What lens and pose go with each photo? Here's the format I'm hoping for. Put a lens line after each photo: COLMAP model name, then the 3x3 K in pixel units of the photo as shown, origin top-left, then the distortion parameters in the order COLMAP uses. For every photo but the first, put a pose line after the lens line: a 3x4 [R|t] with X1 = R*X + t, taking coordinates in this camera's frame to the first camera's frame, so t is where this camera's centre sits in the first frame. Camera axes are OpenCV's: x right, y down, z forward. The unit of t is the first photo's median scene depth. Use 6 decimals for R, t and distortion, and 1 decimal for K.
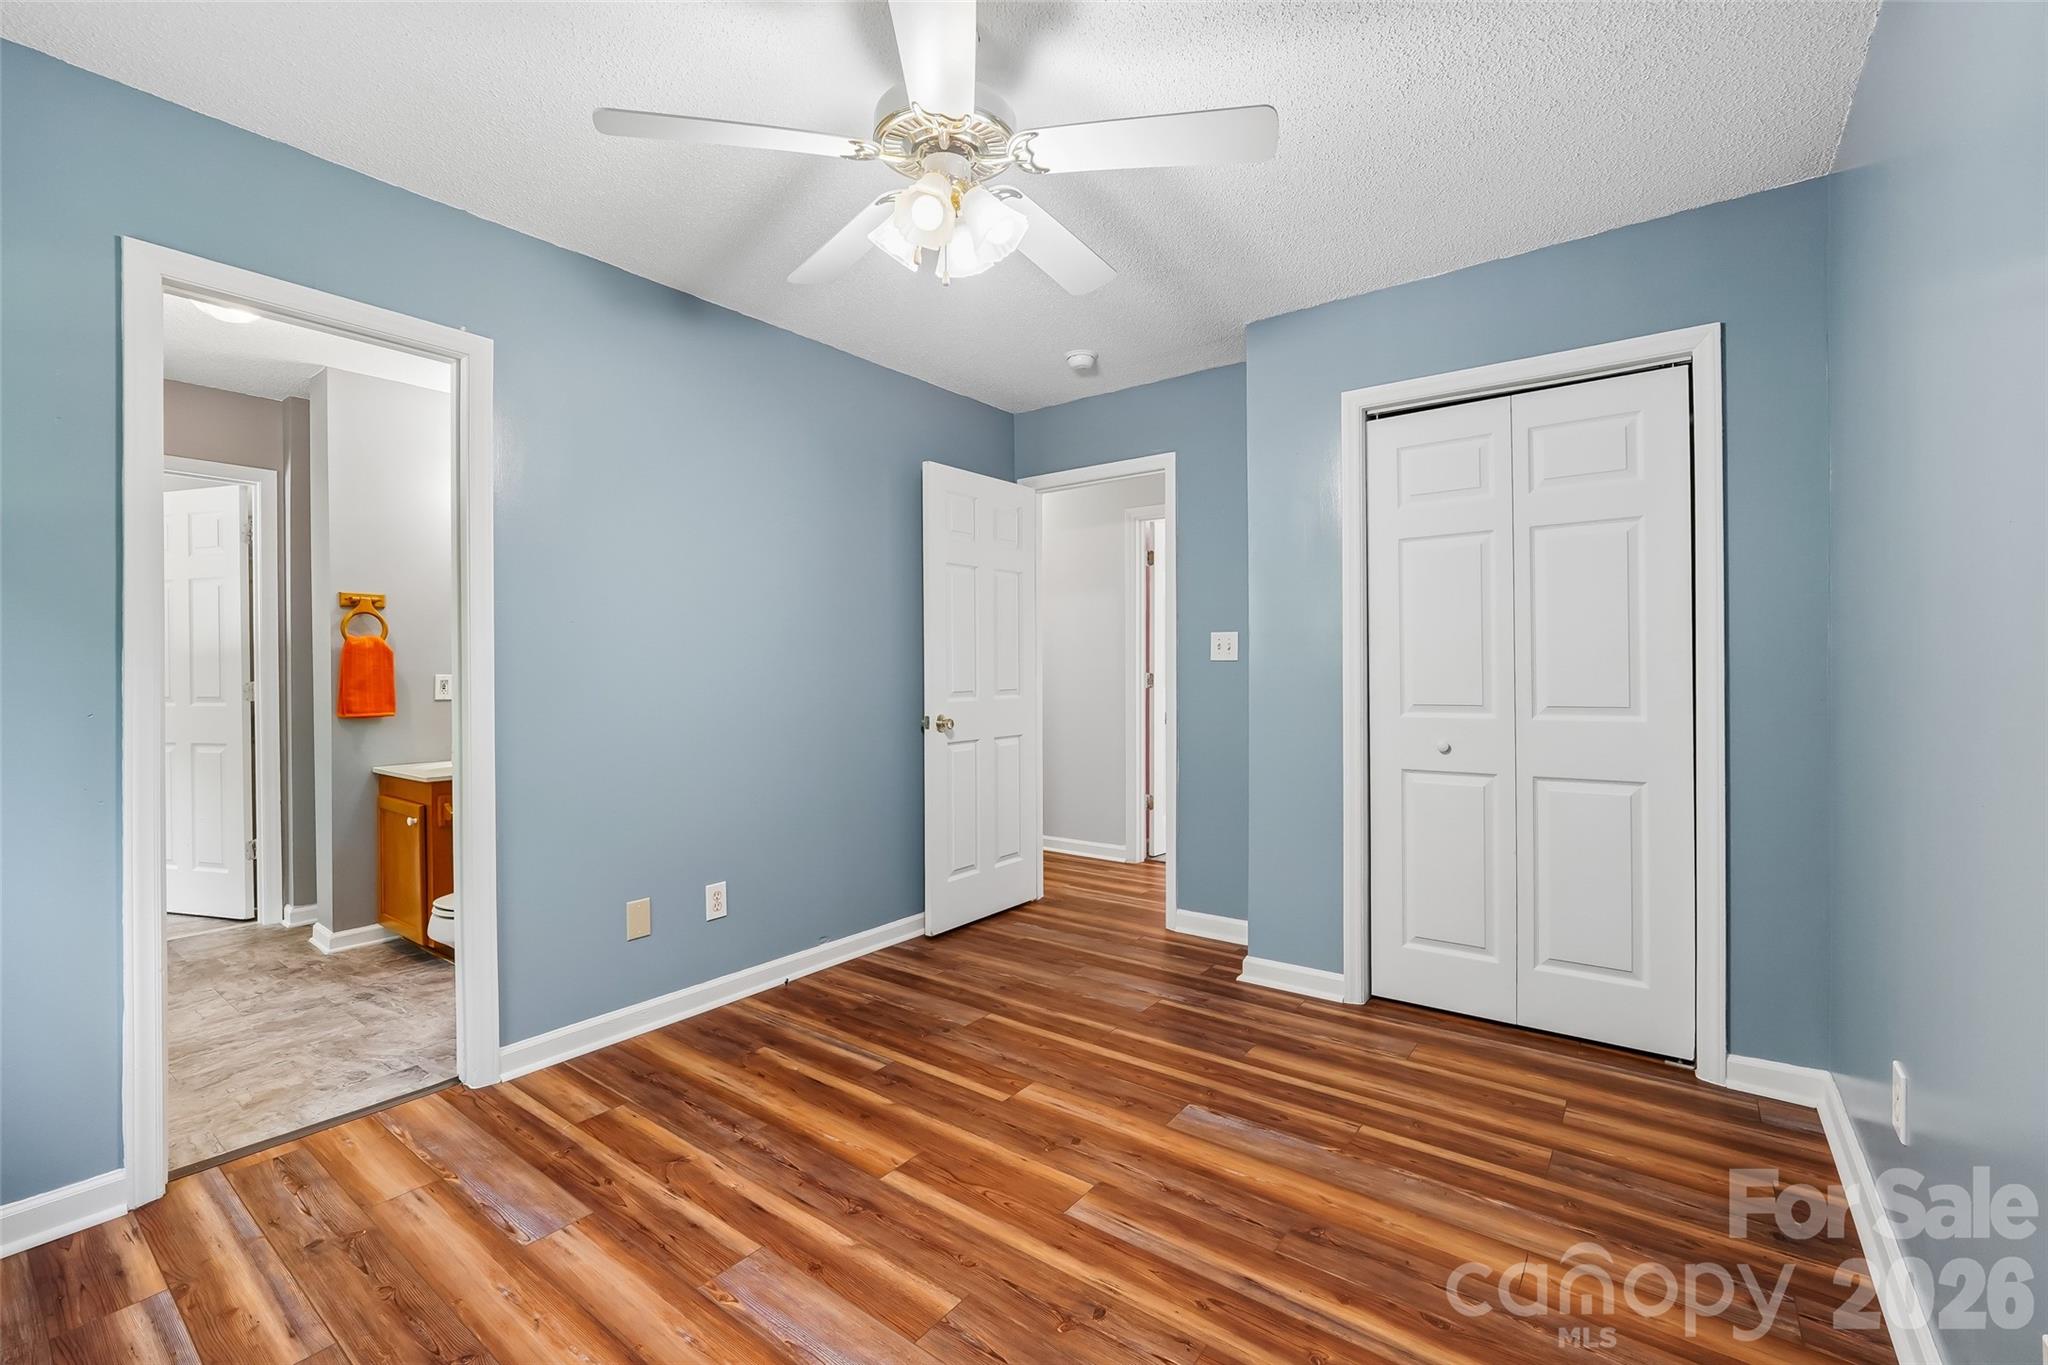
lens RADIAL K [[860.3, 0, 1023.6], [0, 860.3, 677.5], [0, 0, 1]] dist [-0.018208, 0.007169]
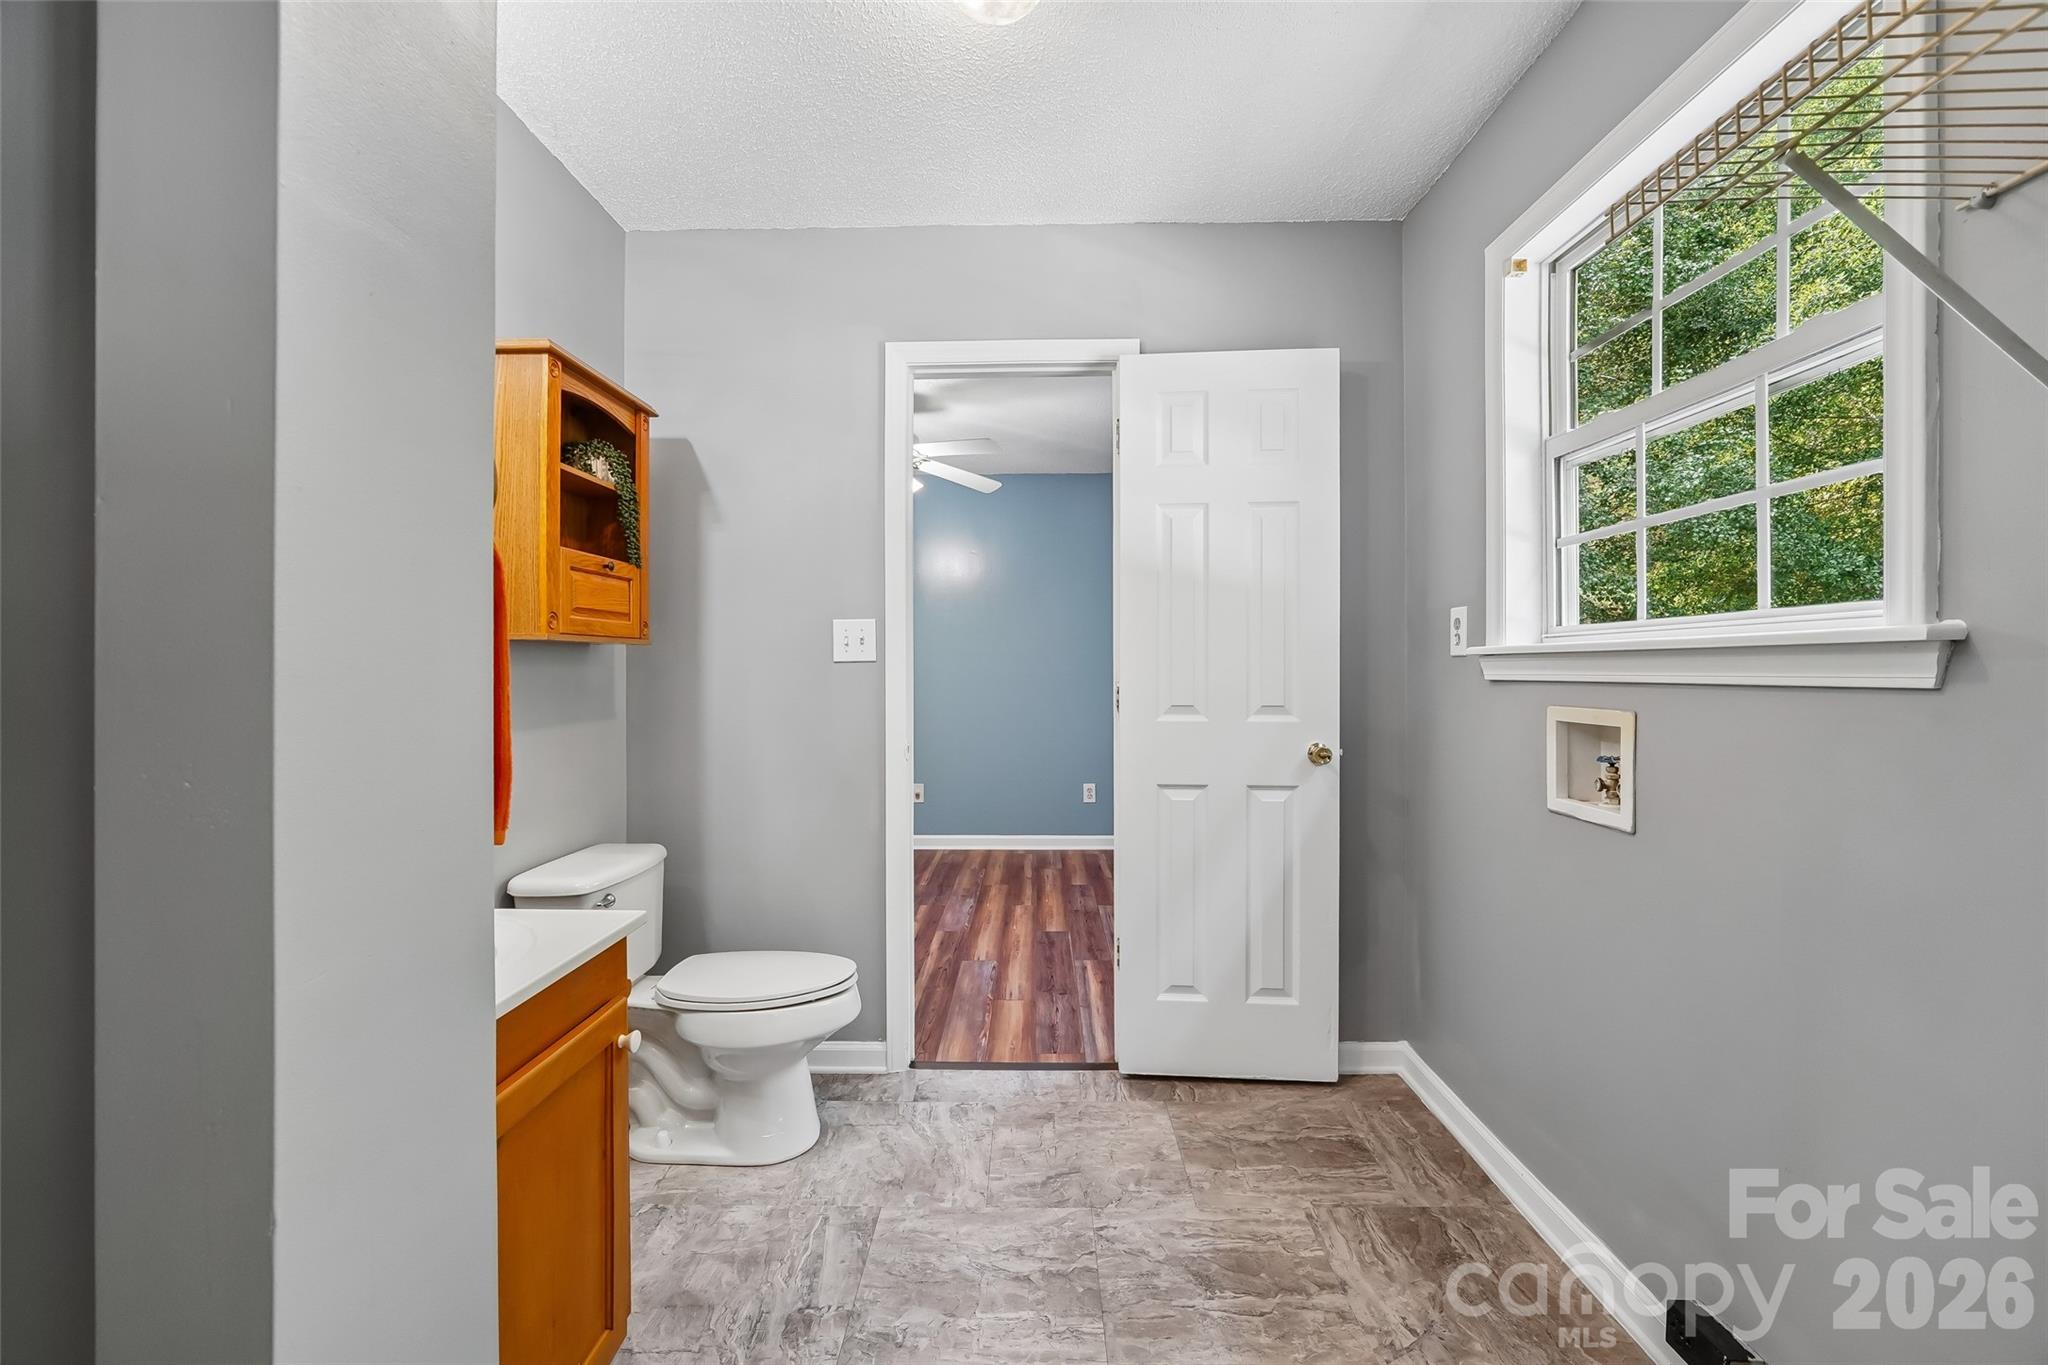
lens RADIAL K [[860.3, 0, 1023.6], [0, 860.3, 677.5], [0, 0, 1]] dist [-0.018208, 0.007169]
pose [[-0.587886, 0.003310, 0.808937, -1.172490], [0.013481, 0.999893, 0.005705, 0.000588], [-0.808832, 0.014259, -0.587867, 1.106718]]
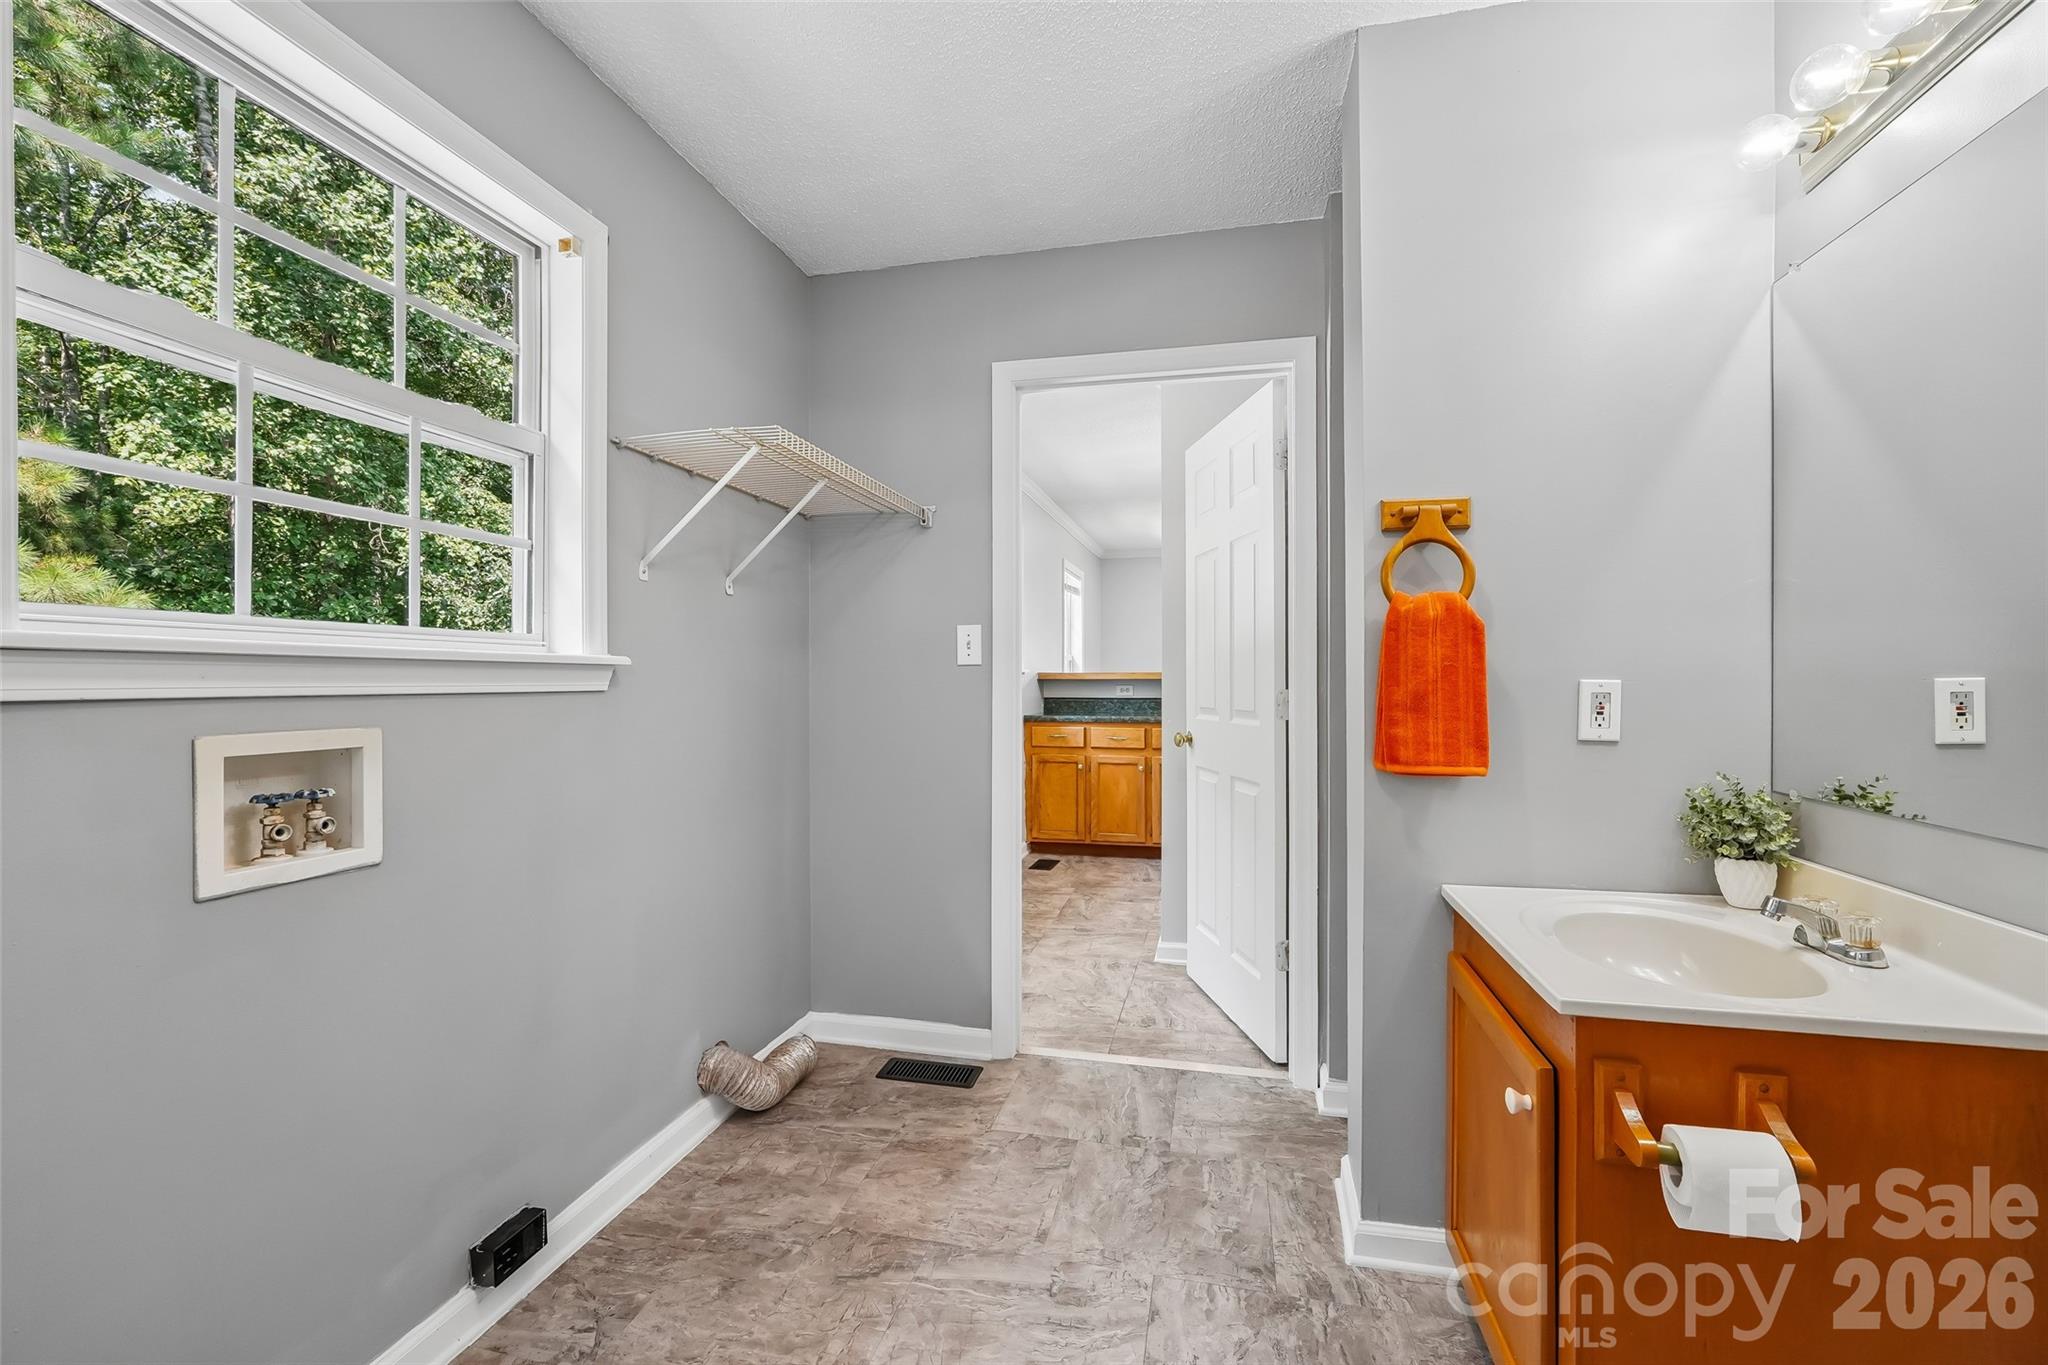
lens RADIAL K [[860.3, 0, 1023.6], [0, 860.3, 677.5], [0, 0, 1]] dist [-0.018208, 0.007169]
pose [[0.401677, 0.002616, -0.915778, -0.481045], [-0.011214, 0.999935, -0.002063, -0.000519], [0.915713, 0.011098, 0.401681, 0.675750]]
